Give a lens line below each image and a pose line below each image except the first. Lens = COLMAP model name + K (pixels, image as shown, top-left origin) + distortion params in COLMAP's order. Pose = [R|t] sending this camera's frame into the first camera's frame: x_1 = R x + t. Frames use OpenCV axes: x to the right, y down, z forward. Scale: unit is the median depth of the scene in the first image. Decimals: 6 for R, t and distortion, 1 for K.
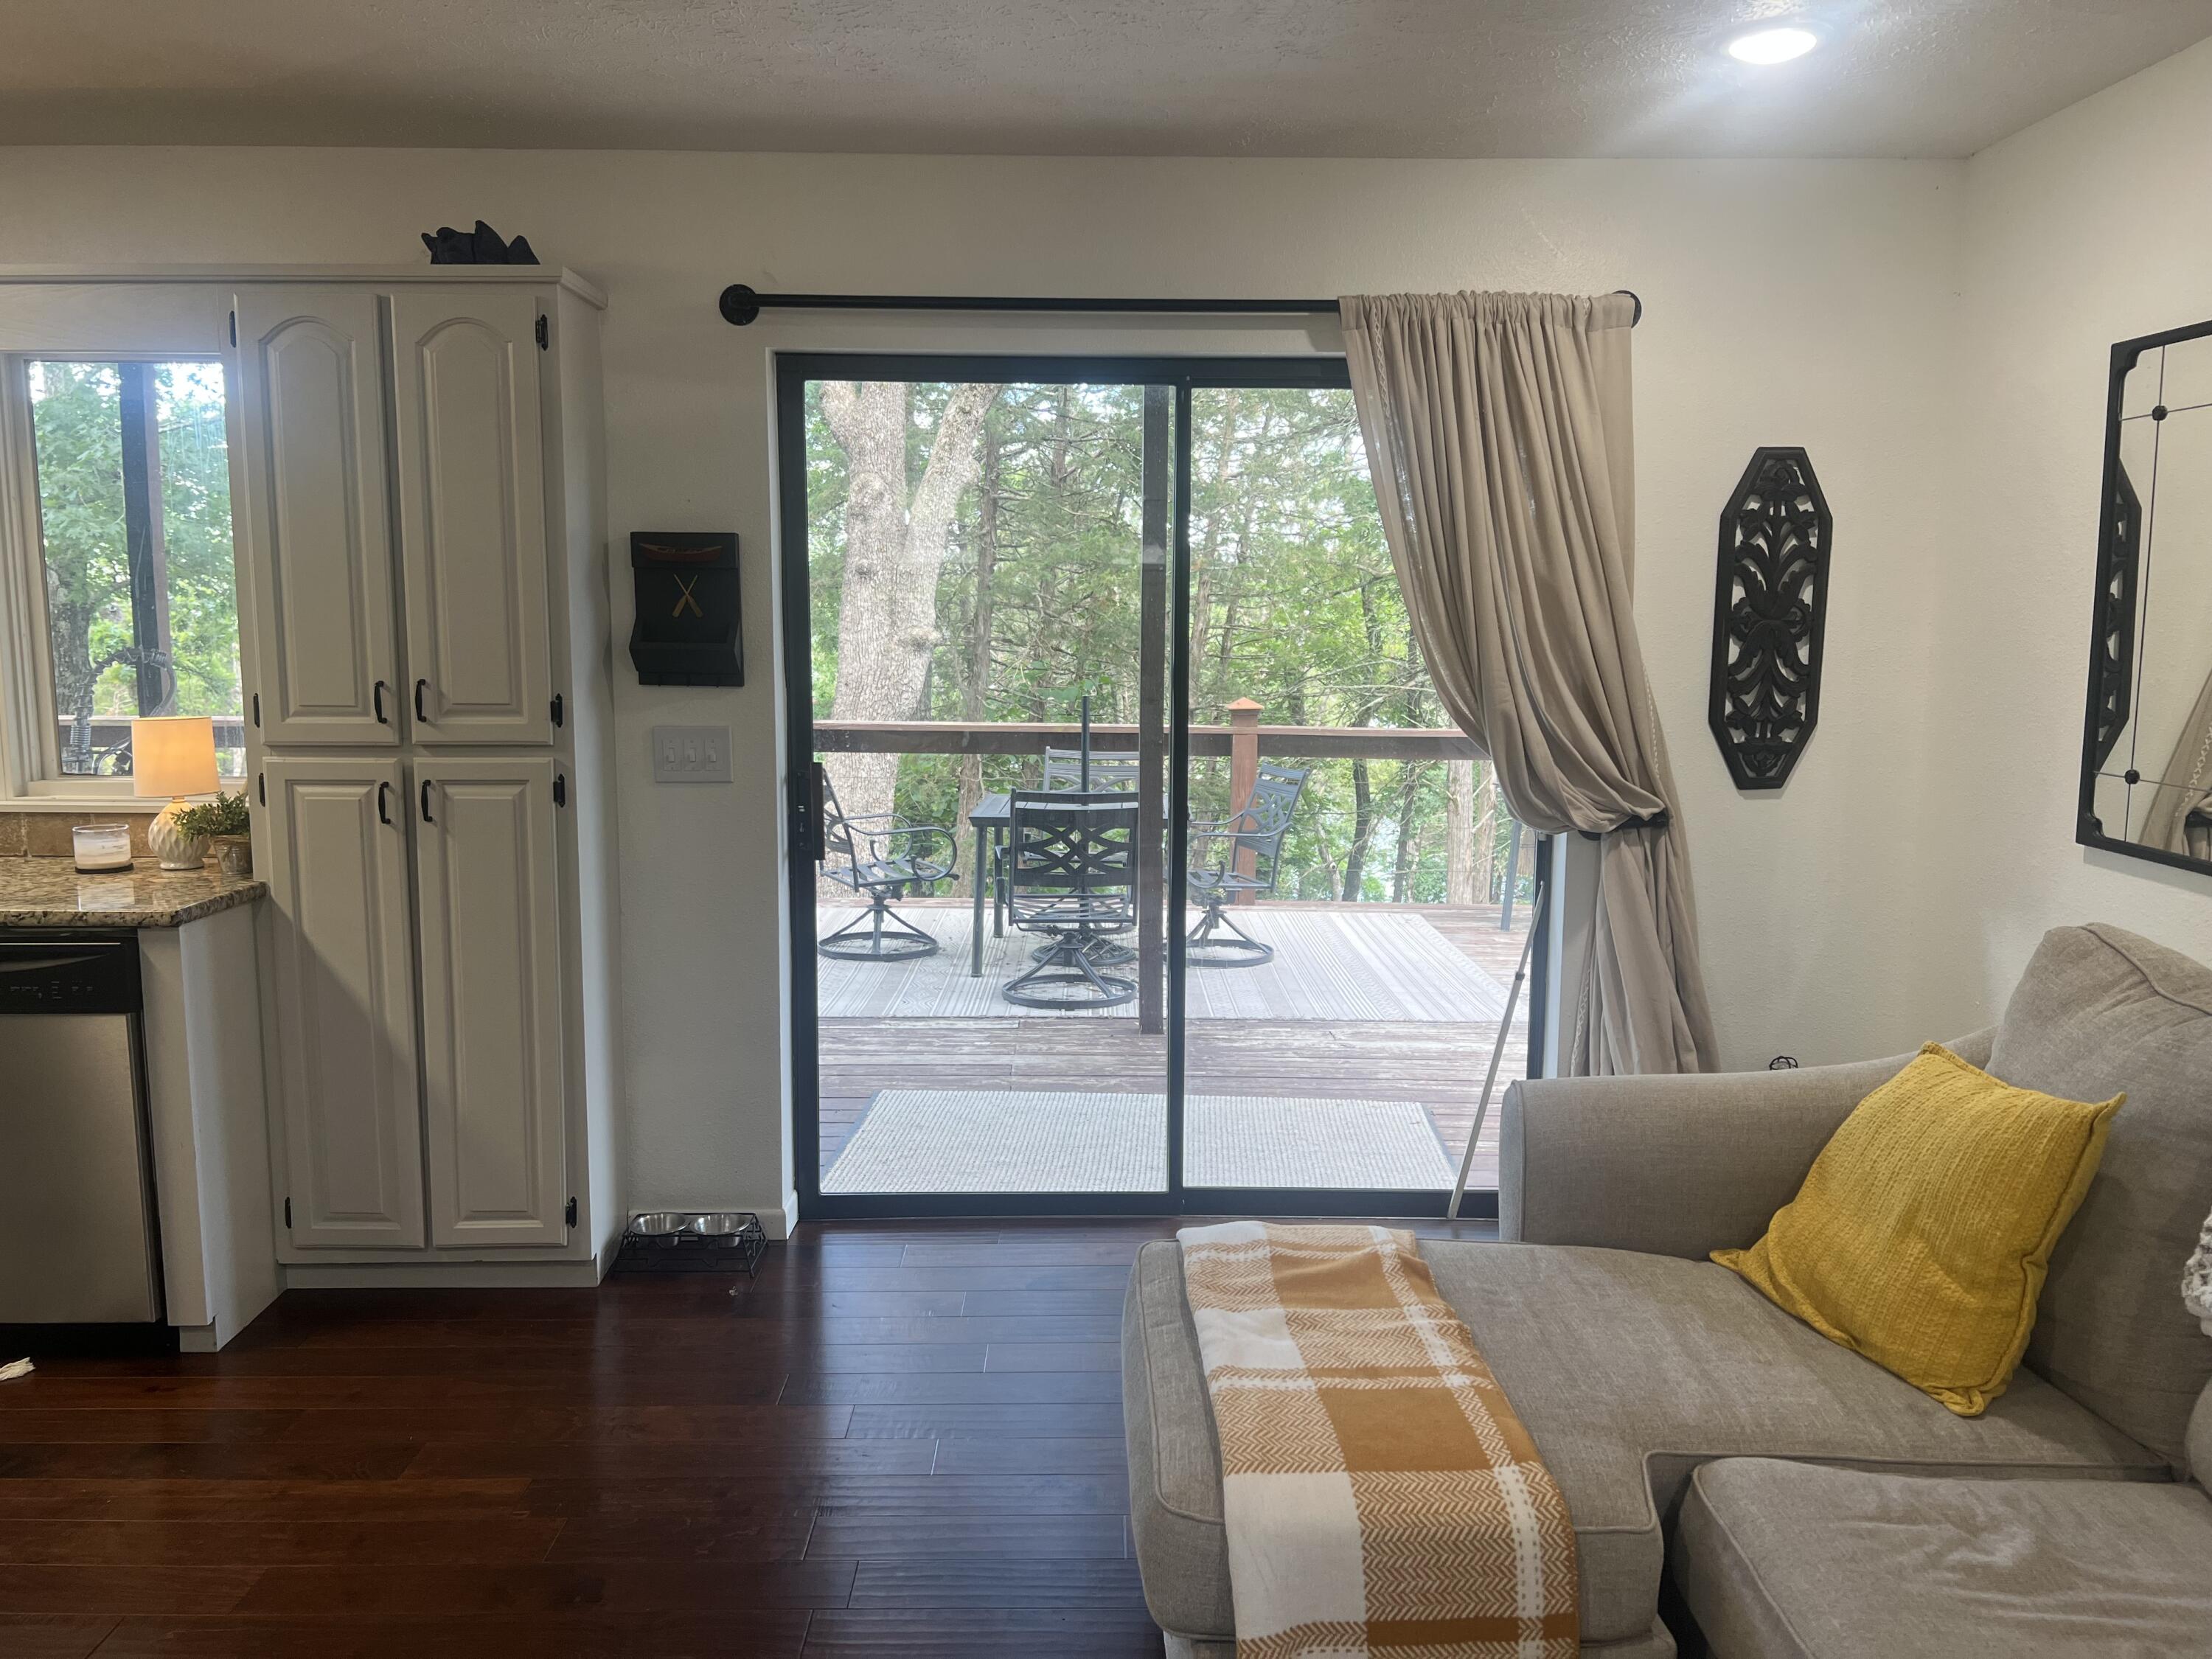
lens RADIAL K [[1657.0, 0, 1110.1], [0, 1657.0, 843.0], [0, 0, 1]] dist [0.039346, -0.045169]
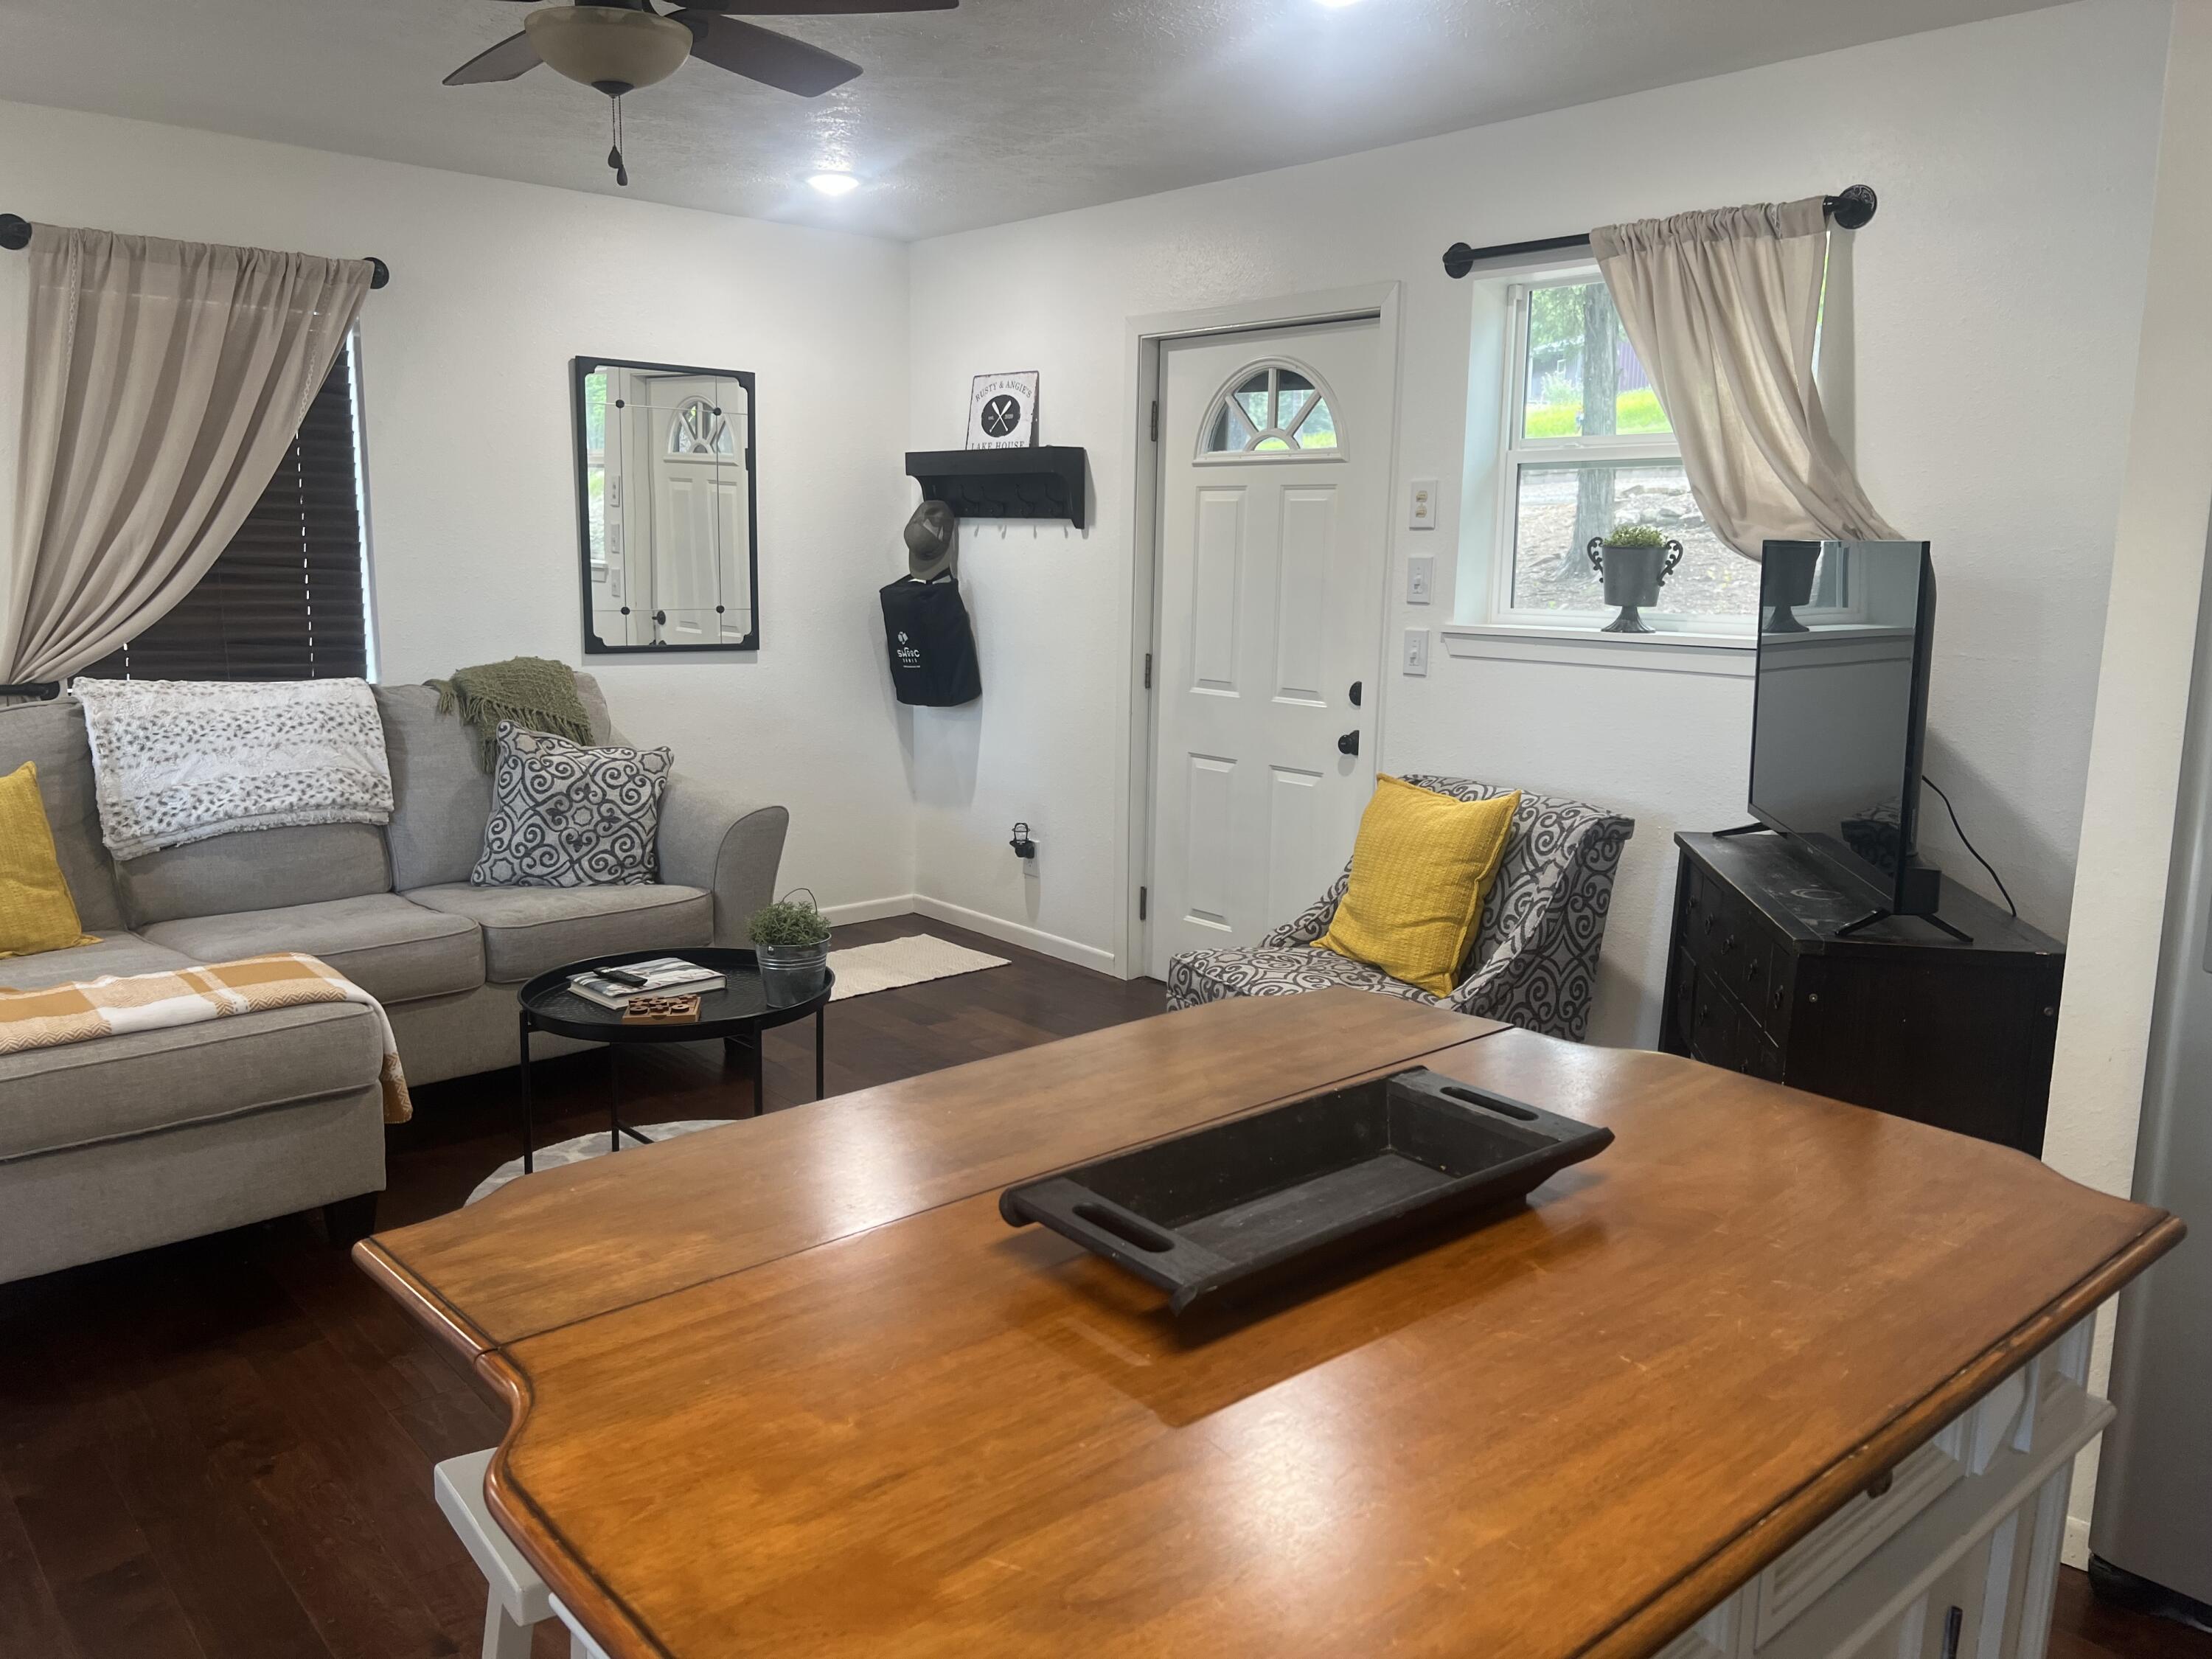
lens RADIAL K [[1657.0, 0, 1101.0], [0, 1657.0, 824.0], [0, 0, 1]] dist [0.039346, -0.045169]
pose [[-0.658889, -0.151626, 0.736800, -0.877139], [0.081982, 0.959166, 0.270701, -0.104983], [-0.747759, 0.238766, -0.619554, 0.736913]]
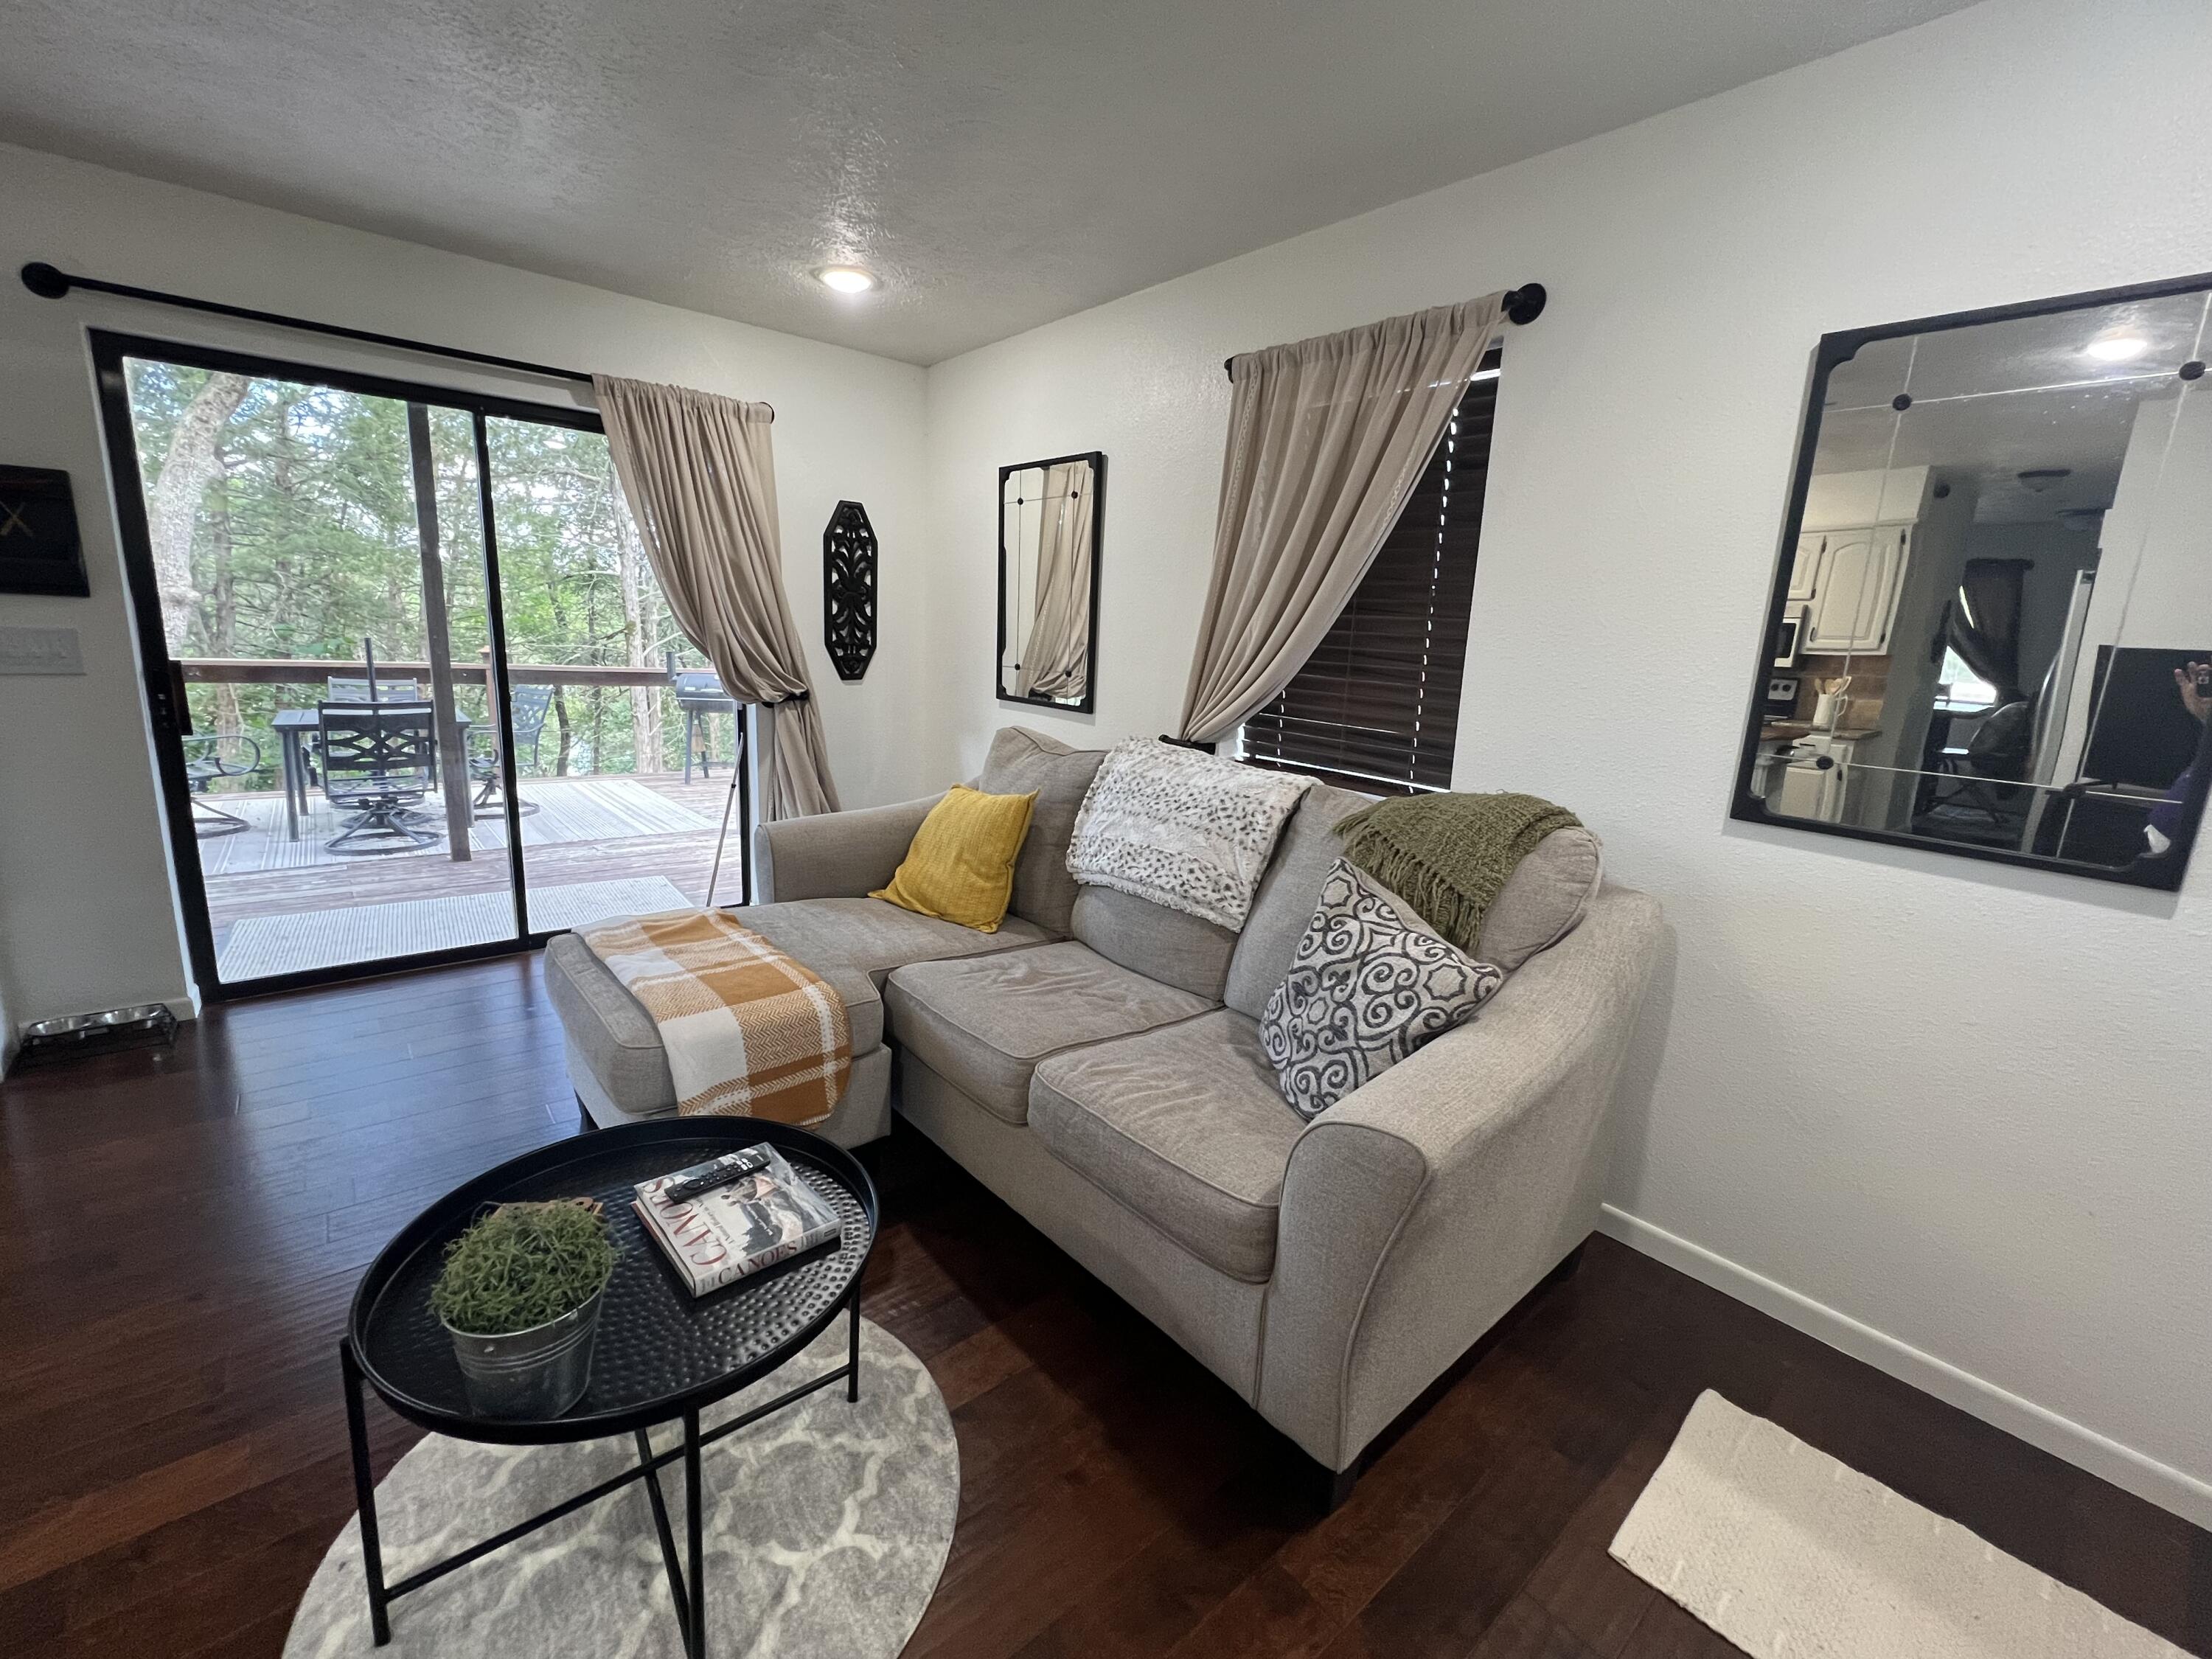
lens RADIAL K [[924.2, 0, 1111.0], [0, 924.2, 823.2], [0, 0, 1]] dist [-0.009832, 0.002846]
pose [[0.767524, -0.099087, 0.633315, -0.084551], [0.046934, 0.994016, 0.098641, 0.044346], [-0.639299, -0.045986, 0.767582, -0.038425]]
